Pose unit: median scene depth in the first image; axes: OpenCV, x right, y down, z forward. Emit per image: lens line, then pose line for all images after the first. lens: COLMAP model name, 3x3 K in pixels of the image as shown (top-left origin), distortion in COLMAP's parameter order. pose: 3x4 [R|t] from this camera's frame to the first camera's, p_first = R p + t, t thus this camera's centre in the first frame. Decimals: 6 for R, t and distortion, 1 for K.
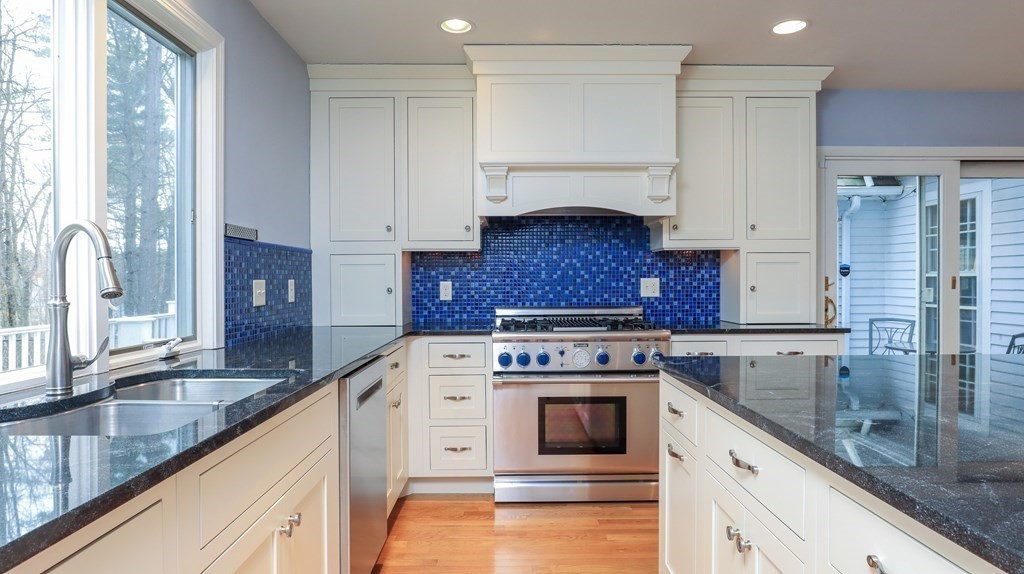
lens RADIAL K [[592.4, 0, 513.0], [0, 592.4, 284.4], [0, 0, 1]] dist [-0.009665, 0.003209]
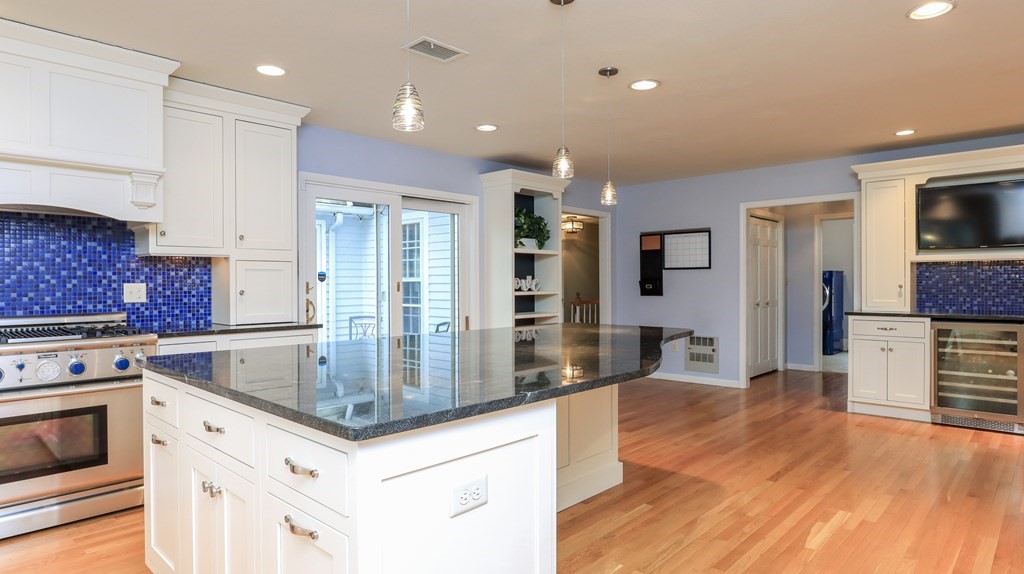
lens RADIAL K [[592.4, 0, 518.9], [0, 592.4, 287.3], [0, 0, 1]] dist [-0.009665, 0.003209]
pose [[0.697804, -0.005090, 0.716270, -0.025180], [0.006588, 0.999978, 0.000689, -0.000513], [-0.716258, 0.004238, 0.697822, -0.139294]]
